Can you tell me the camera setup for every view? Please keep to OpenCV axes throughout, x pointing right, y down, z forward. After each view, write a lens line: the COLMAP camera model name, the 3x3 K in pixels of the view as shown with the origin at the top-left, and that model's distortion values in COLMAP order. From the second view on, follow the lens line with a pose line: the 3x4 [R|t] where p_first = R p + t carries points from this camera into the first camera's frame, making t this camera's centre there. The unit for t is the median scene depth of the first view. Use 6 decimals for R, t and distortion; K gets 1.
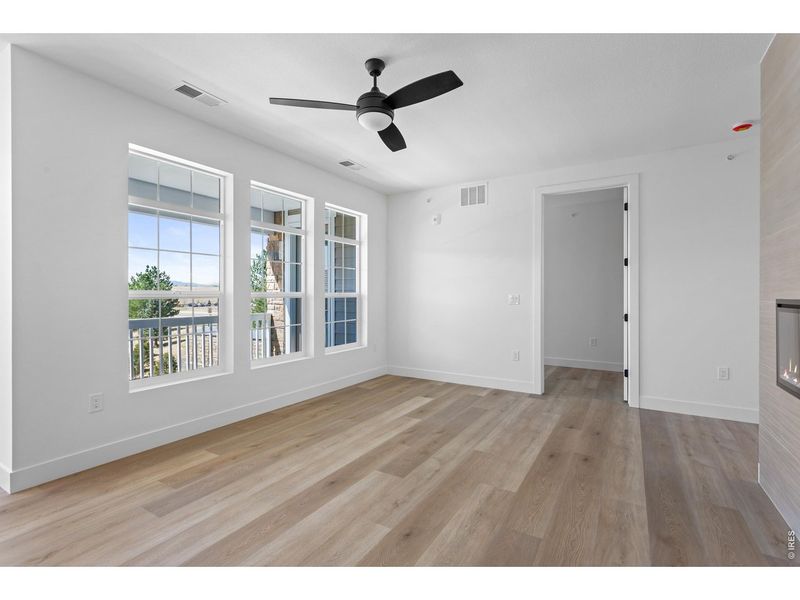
lens RADIAL K [[381.3, 0, 401.2], [0, 381.3, 296.5], [0, 0, 1]] dist [0.001999, 0.003534]
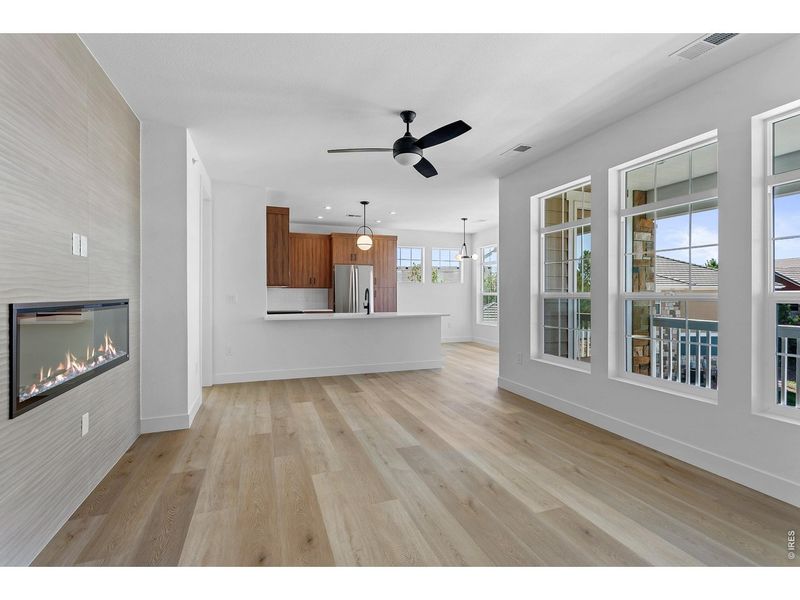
lens RADIAL K [[381.3, 0, 400.7], [0, 381.3, 297.4], [0, 0, 1]] dist [0.001999, 0.003534]
pose [[-0.625091, 0.006931, -0.780521, 0.770355], [-0.004742, 0.999908, 0.012676, -0.013468], [0.780538, 0.011624, -0.625000, 1.456803]]
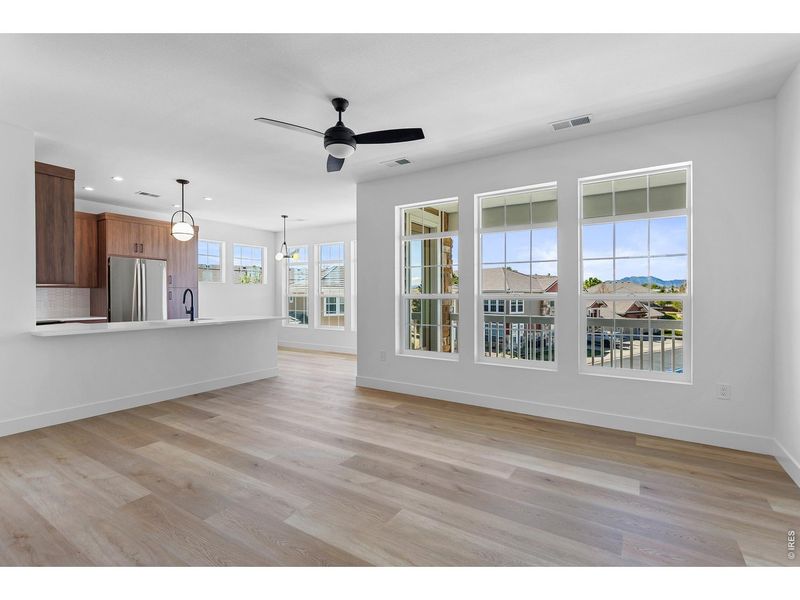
lens RADIAL K [[381.3, 0, 401.7], [0, 381.3, 297.7], [0, 0, 1]] dist [0.001999, 0.003534]
pose [[-0.023343, 0.006360, -0.999707, 0.909462], [-0.003685, 0.999972, 0.006447, -0.010843], [0.999721, 0.003835, -0.023319, 0.999017]]
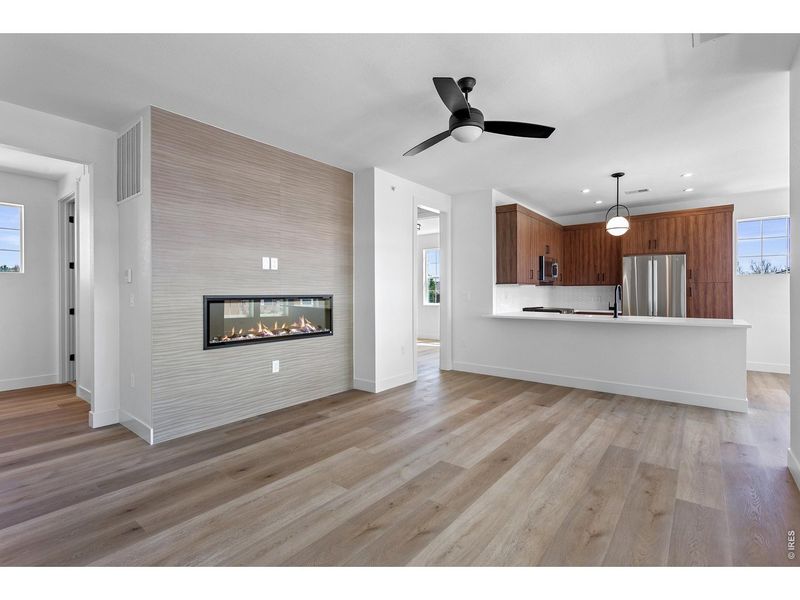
lens RADIAL K [[381.3, 0, 399.7], [0, 381.3, 293.3], [0, 0, 1]] dist [0.001999, 0.003534]
pose [[-0.991285, -0.000588, 0.131732, -0.017509], [0.000087, 0.999987, 0.005121, -0.006631], [-0.131733, 0.005088, -0.991272, 1.734664]]
